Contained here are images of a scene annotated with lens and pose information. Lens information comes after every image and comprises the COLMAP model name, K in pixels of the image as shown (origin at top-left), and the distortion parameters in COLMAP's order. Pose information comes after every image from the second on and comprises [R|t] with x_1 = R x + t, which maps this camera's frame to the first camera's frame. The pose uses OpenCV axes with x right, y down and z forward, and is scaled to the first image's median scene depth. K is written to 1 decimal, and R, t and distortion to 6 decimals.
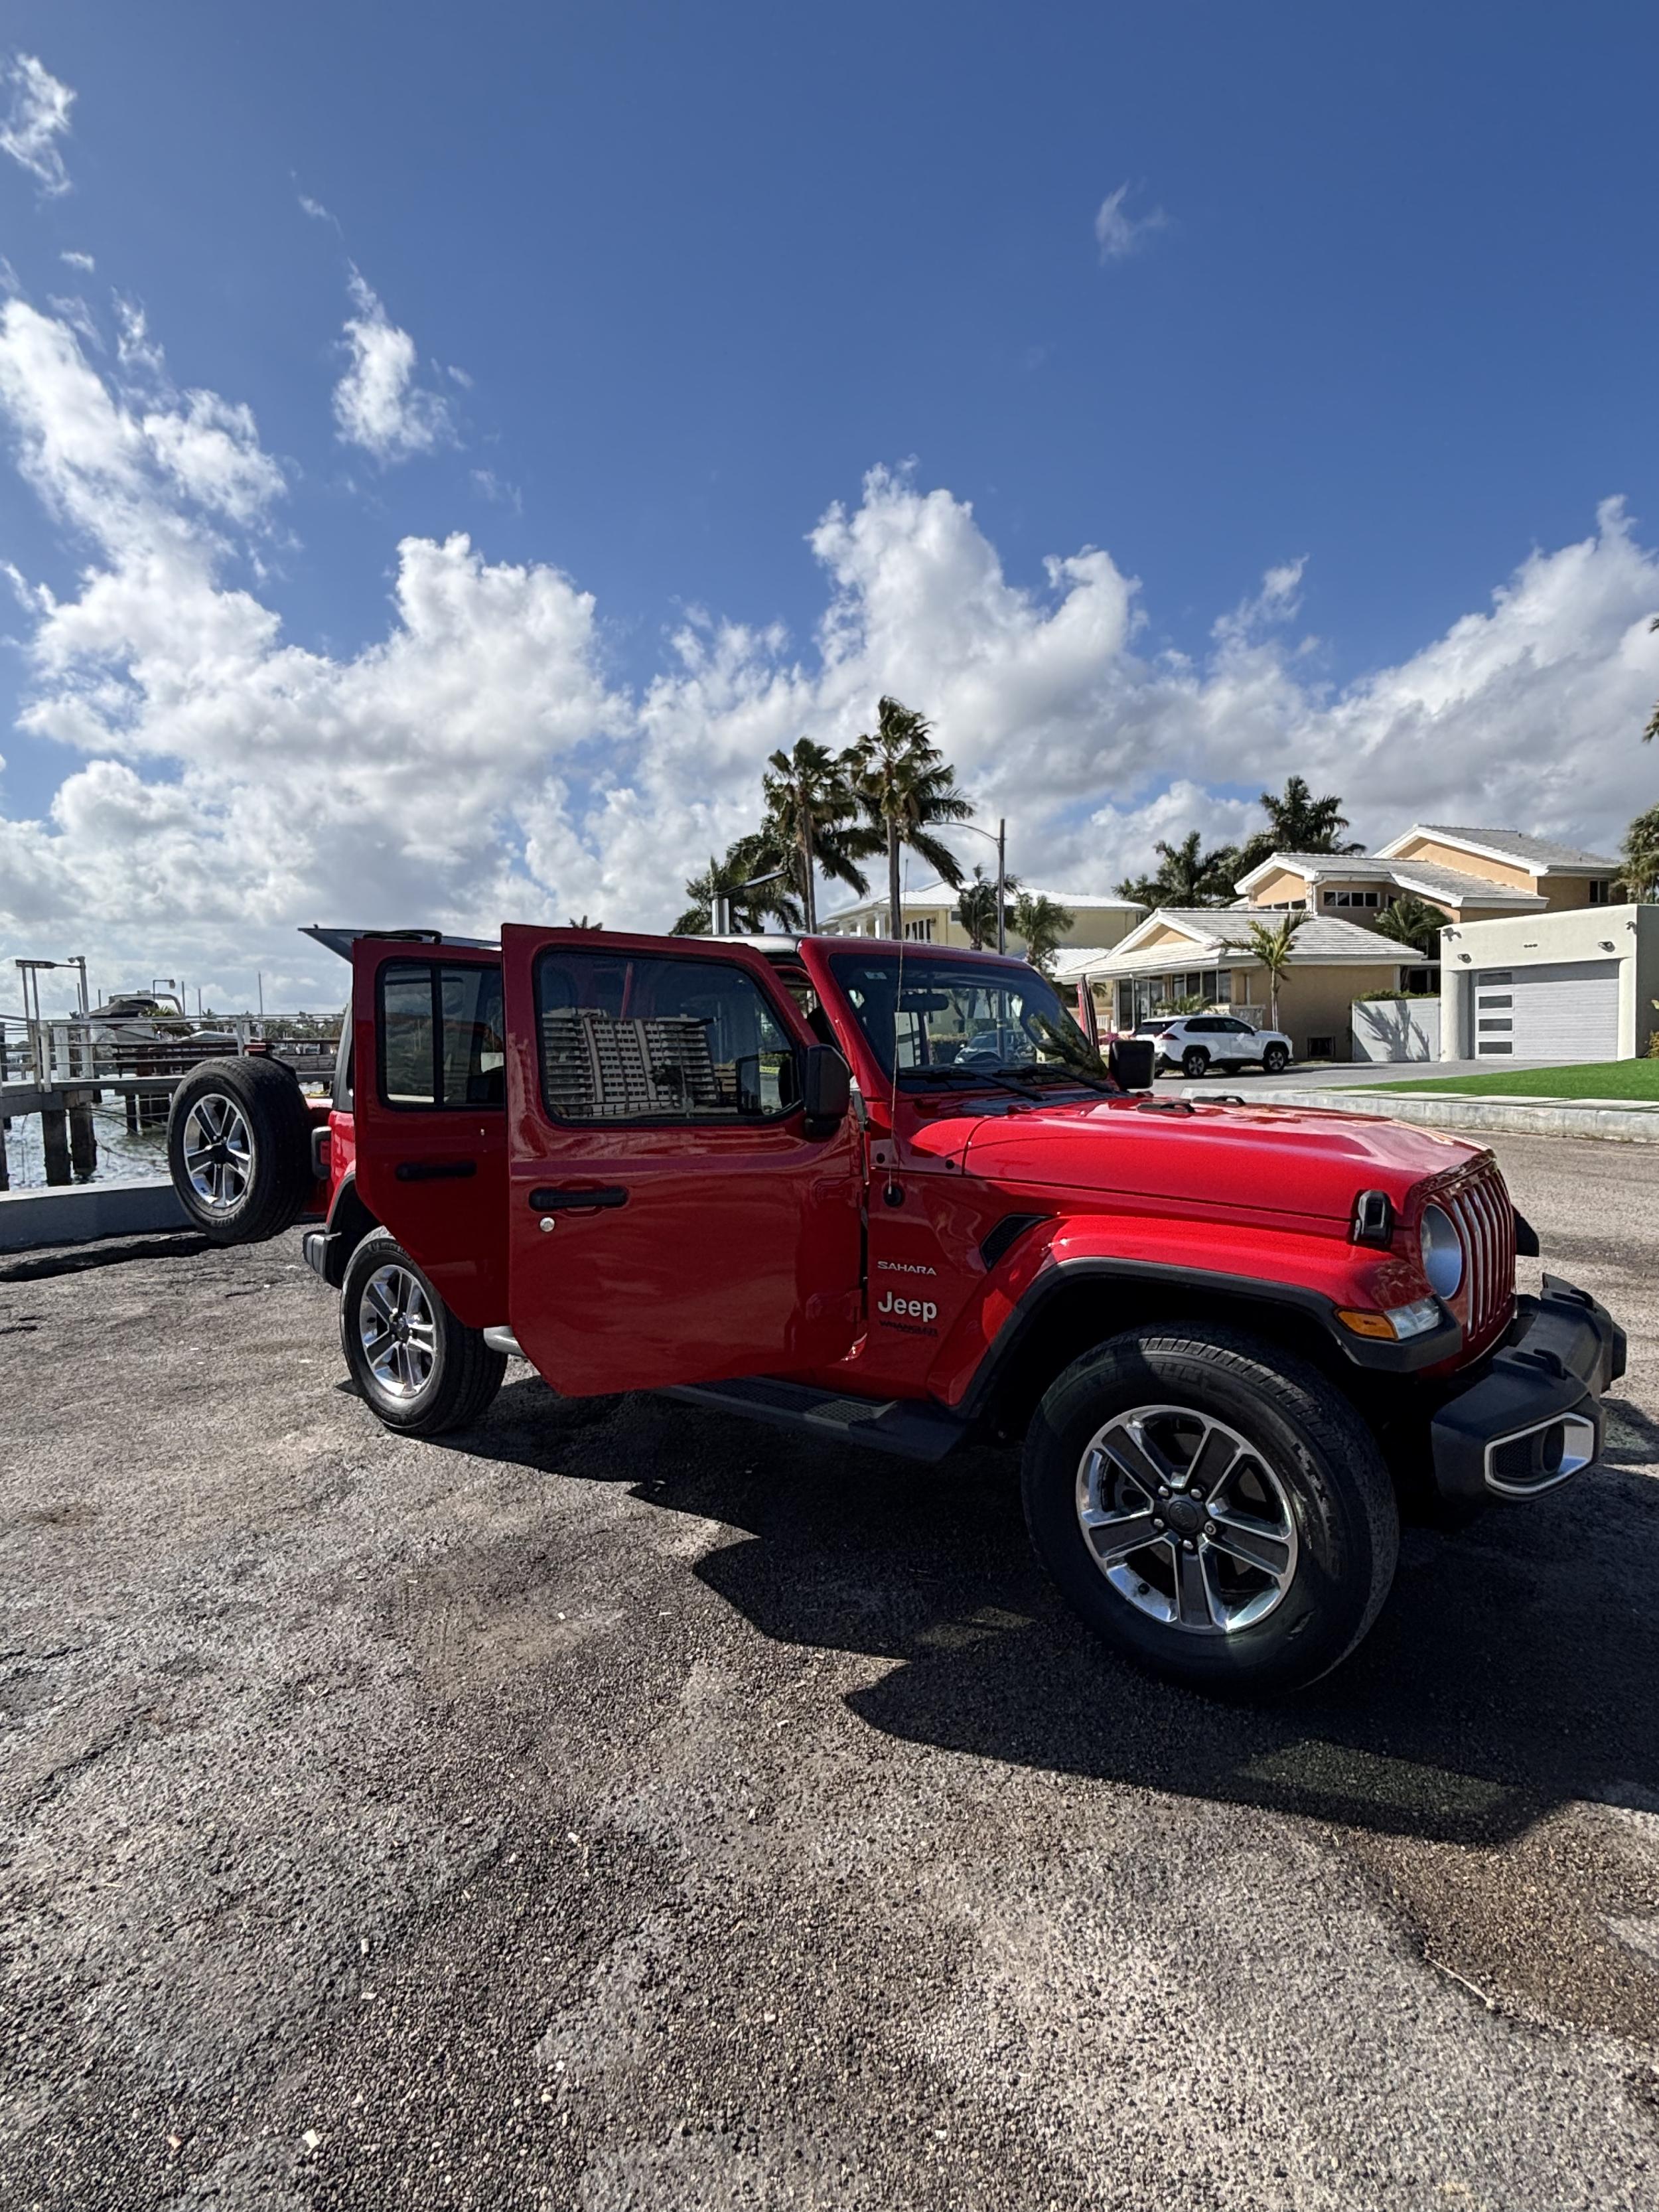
lens RADIAL K [[1238.8, 0, 818.5], [0, 1238.8, 1098.5], [0, 0, 1]] dist [0.010952, -0.015967]
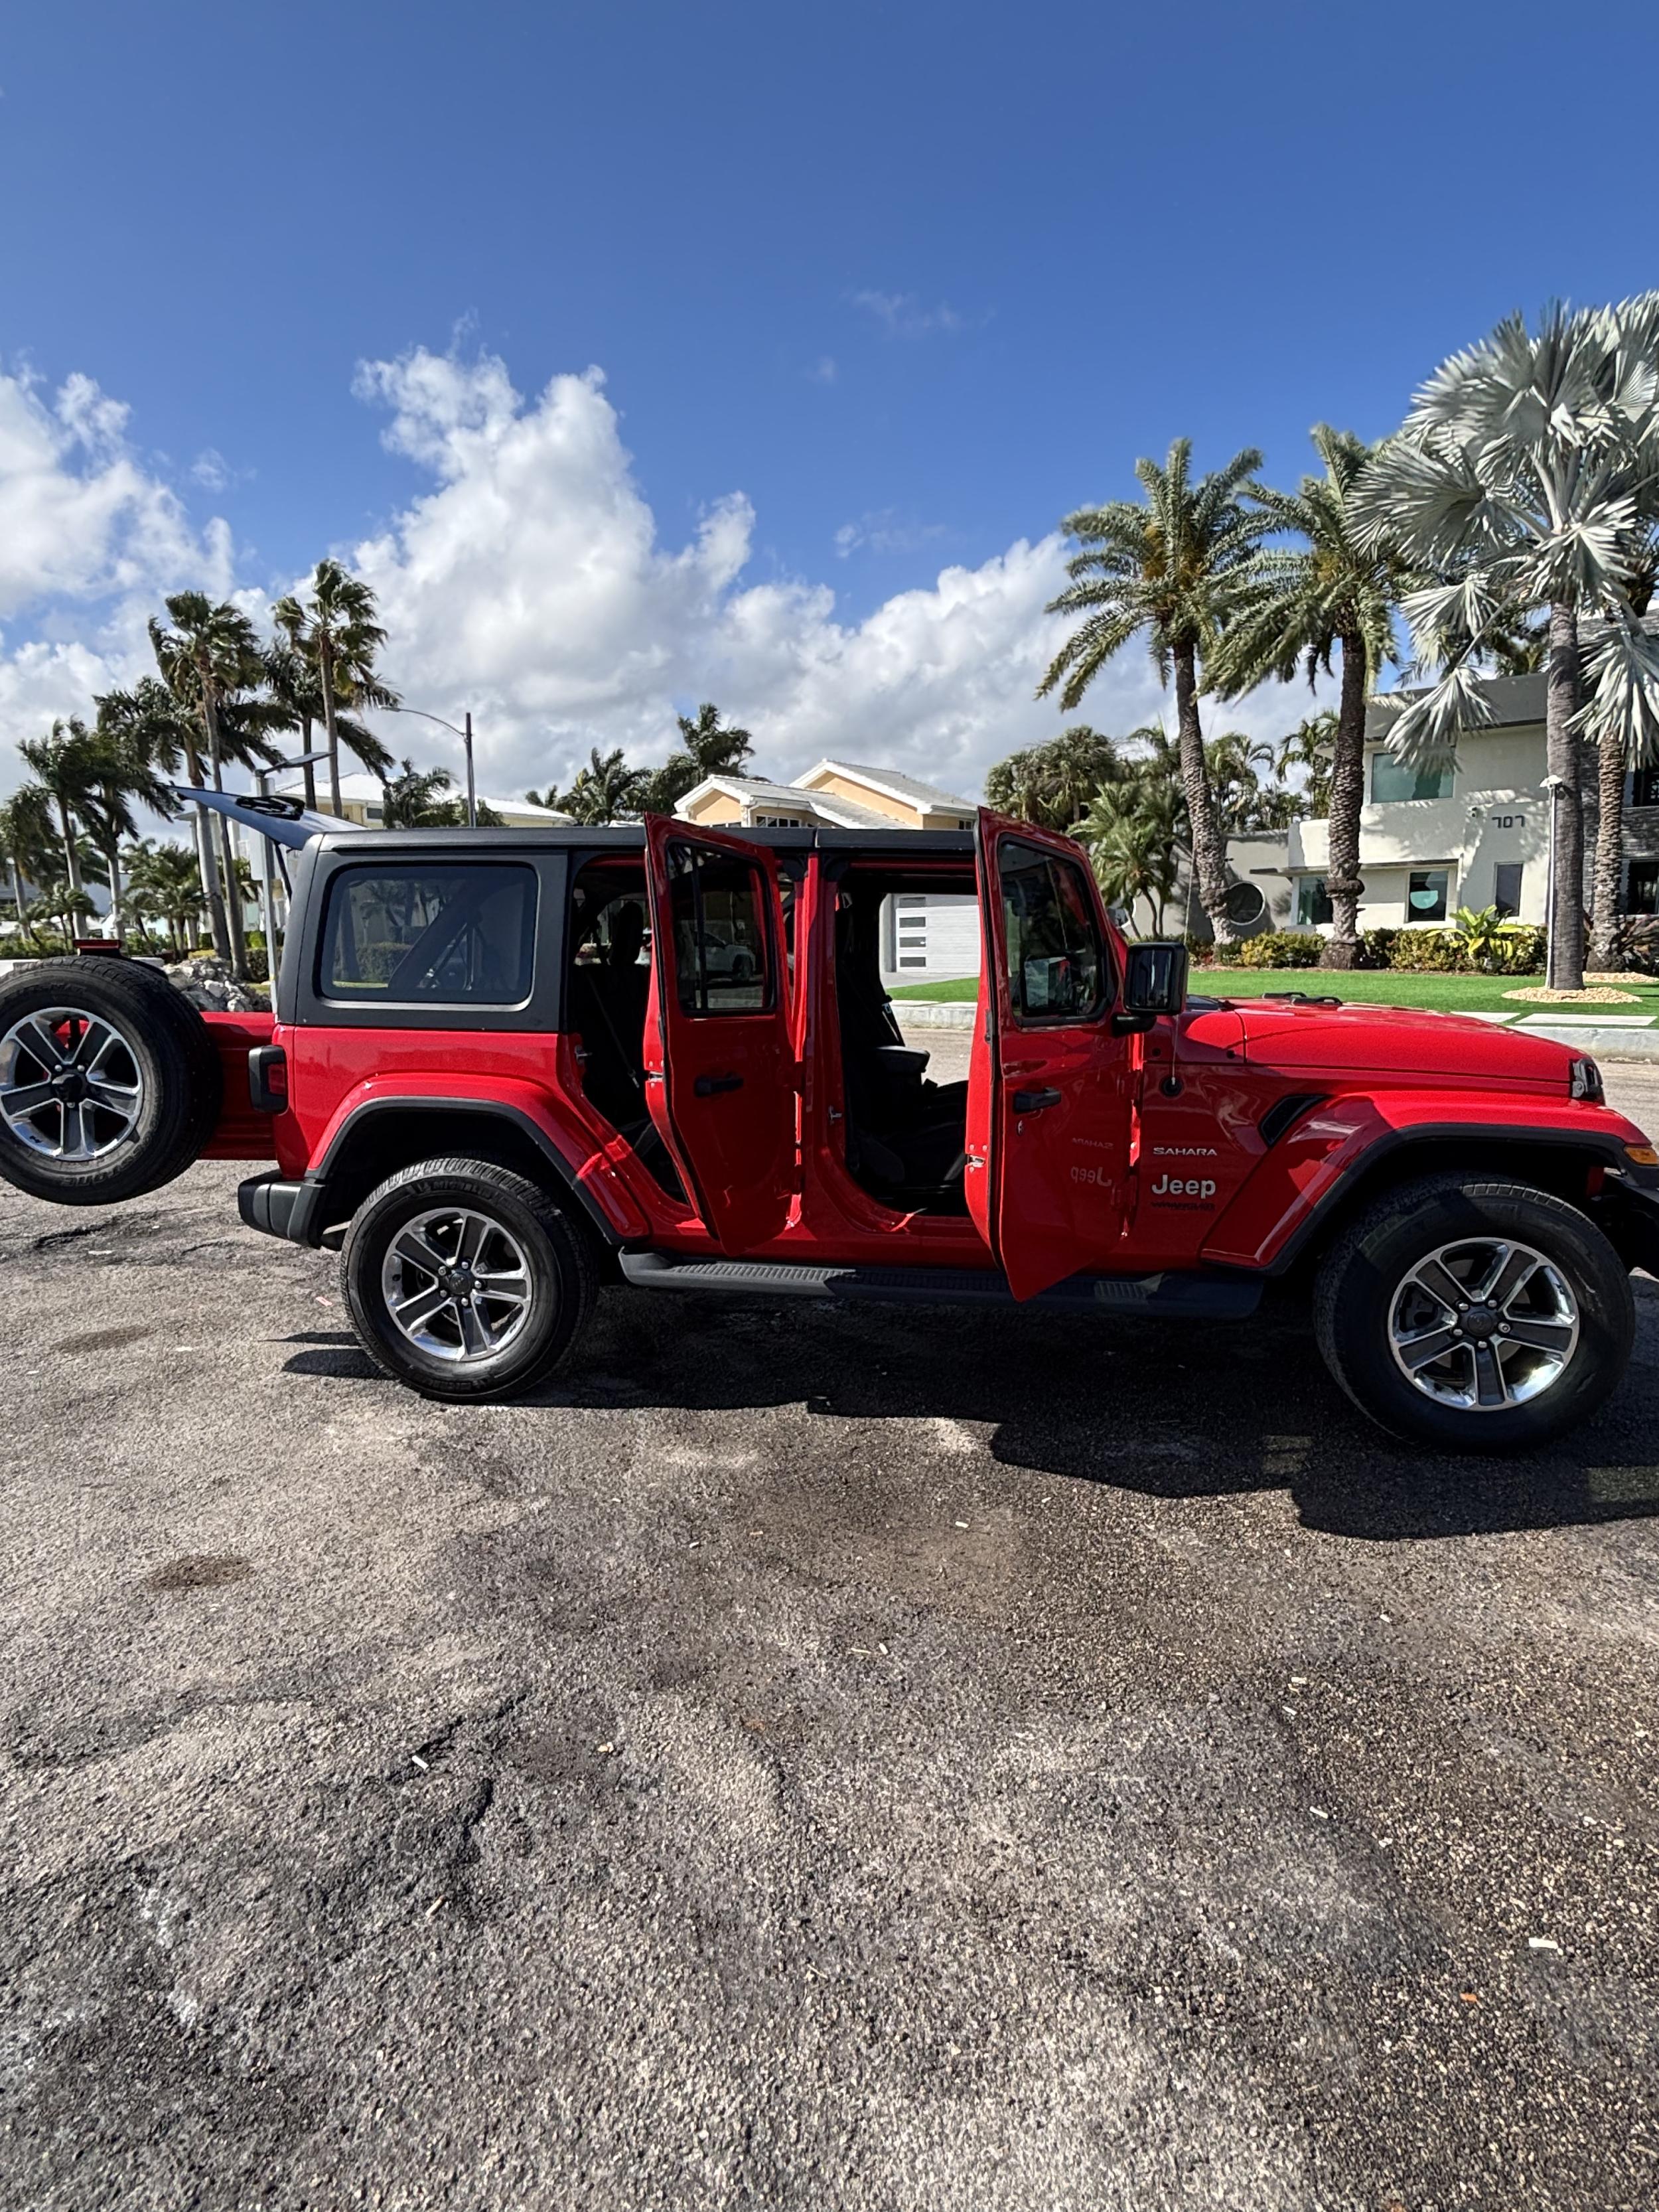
lens RADIAL K [[1238.8, 0, 818.5], [0, 1238.8, 1098.5], [0, 0, 1]] dist [0.010952, -0.015967]
pose [[0.864231, -0.050229, 0.500582, -0.615355], [0.015181, 0.997154, 0.073848, 0.002969], [-0.502866, -0.056222, 0.862534, 0.176488]]
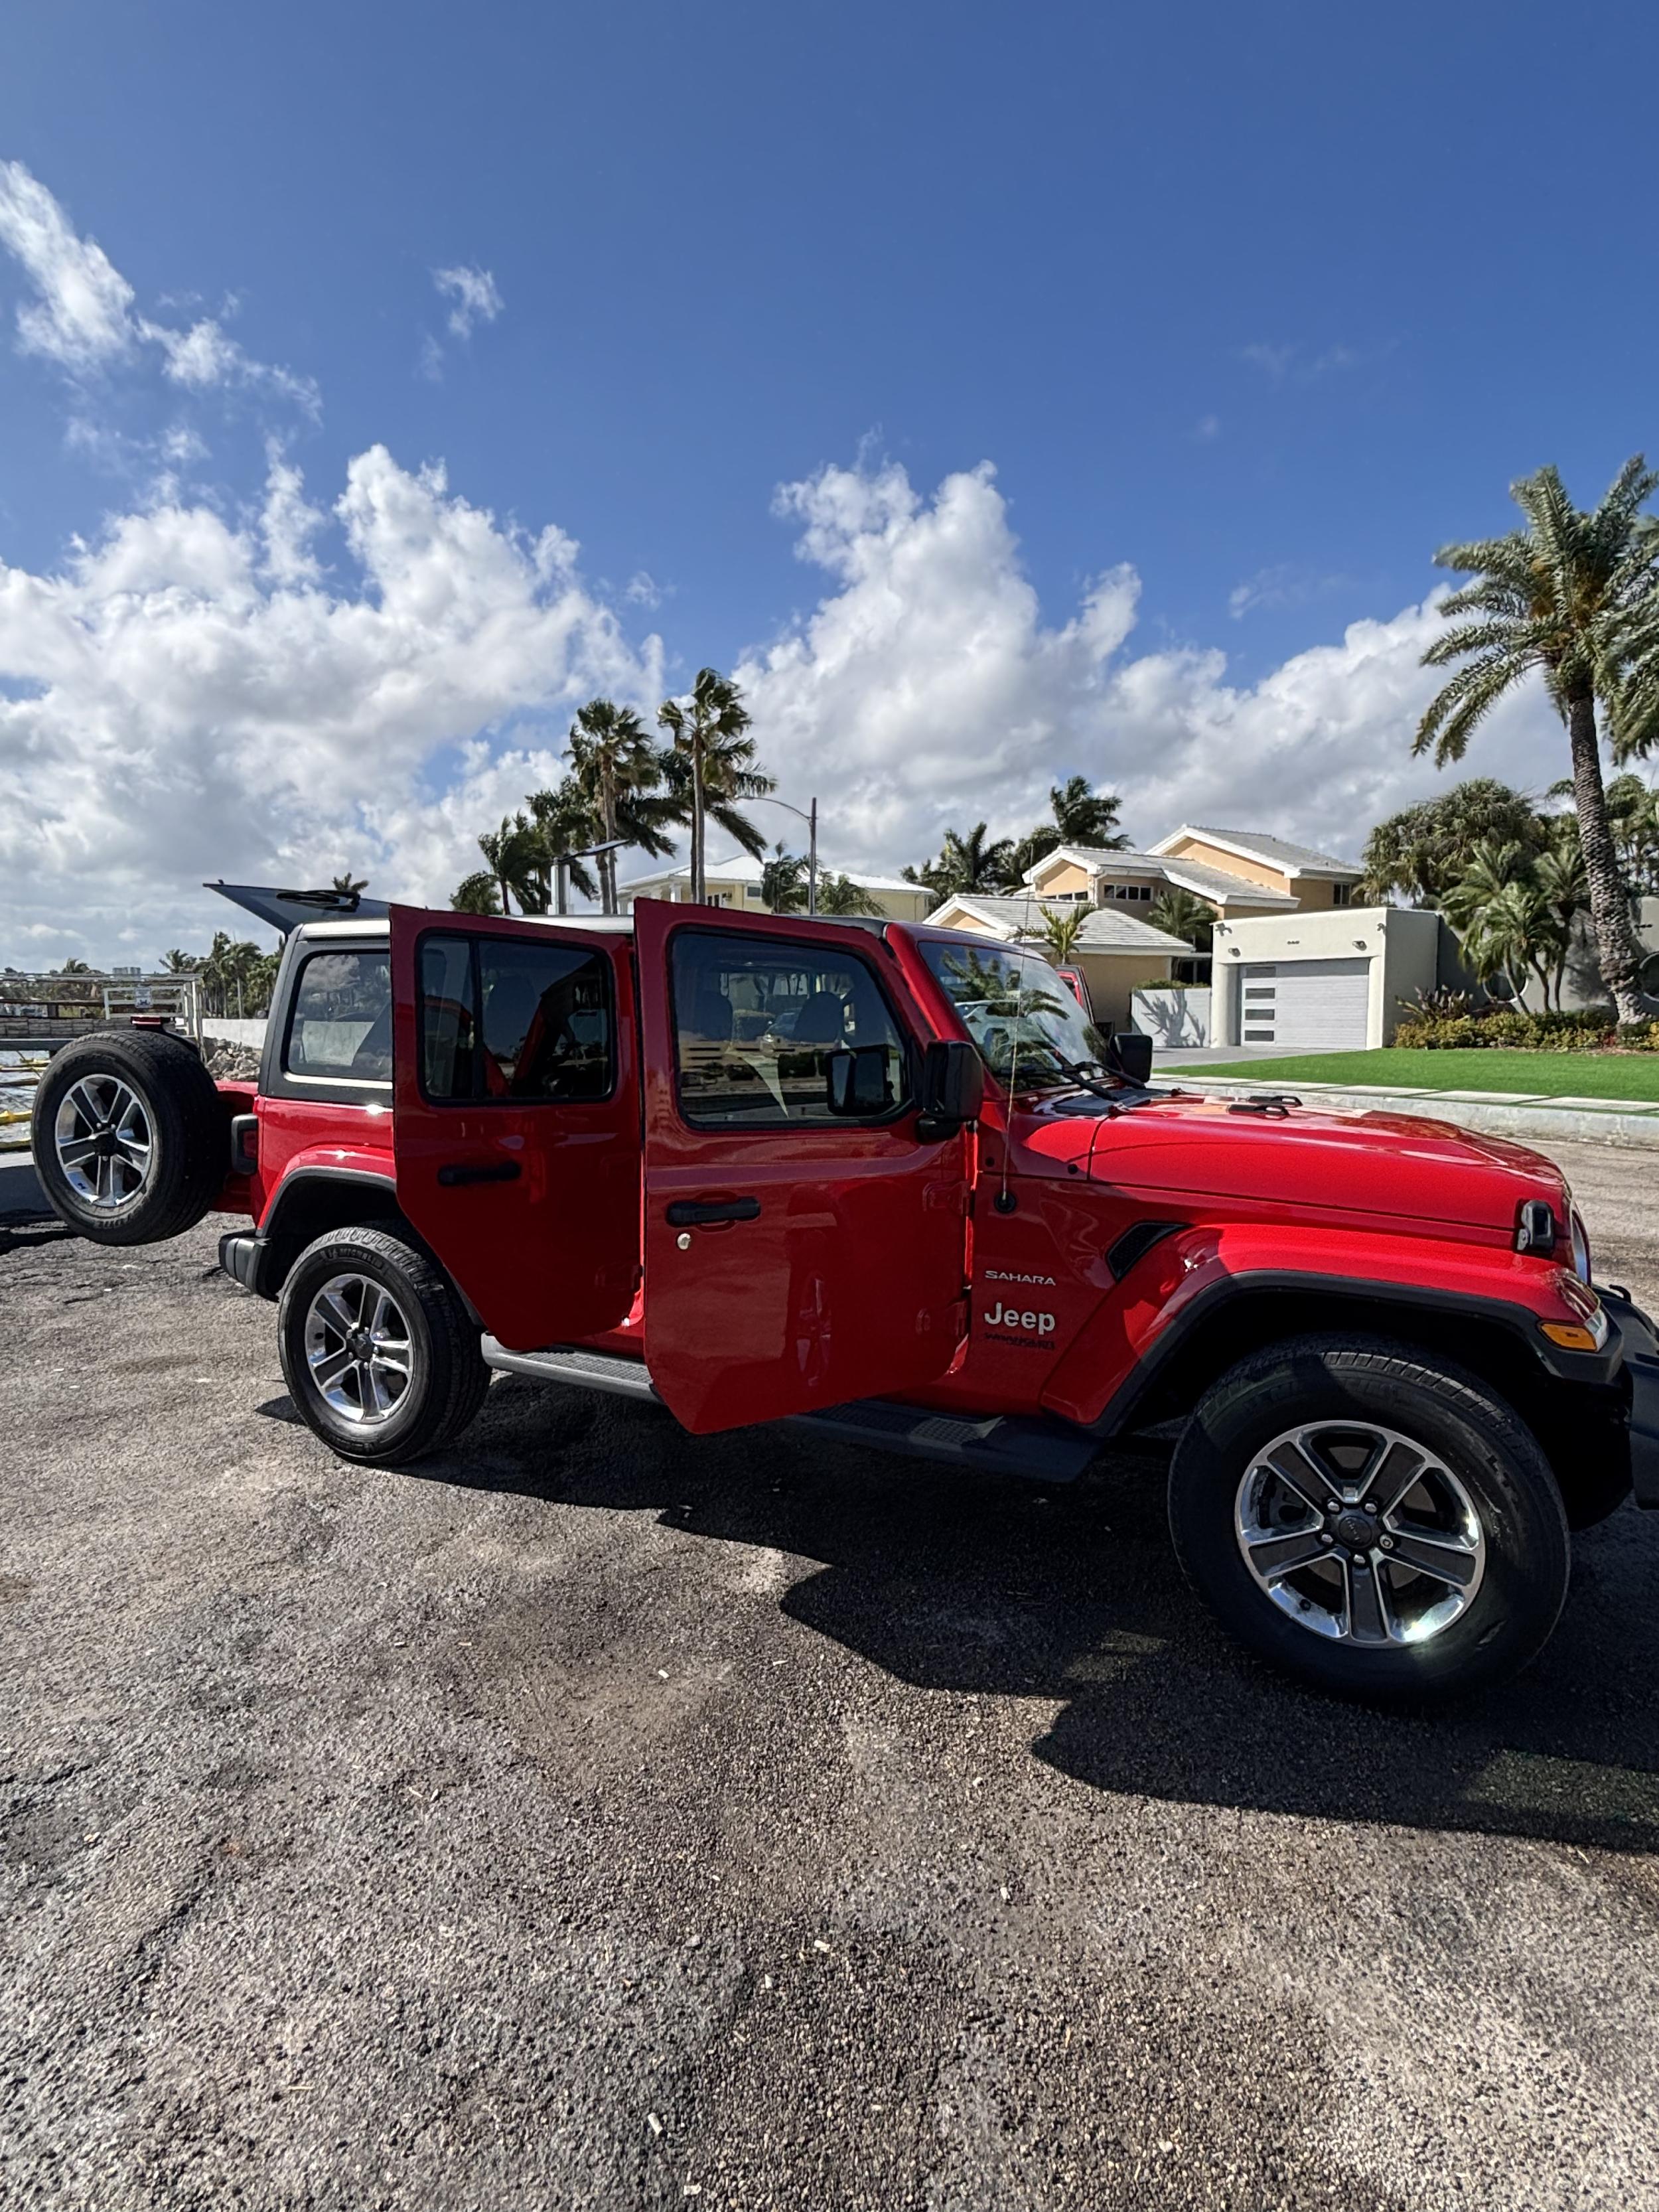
lens RADIAL K [[1238.4, 0, 827.3], [0, 1238.4, 1085.3], [0, 0, 1]] dist [-0.001506, 0.002844]
pose [[0.980321, 0.011702, 0.197063, -0.213288], [-0.013778, 0.999863, 0.009164, -0.014220], [-0.196929, -0.011699, 0.980348, 0.081716]]
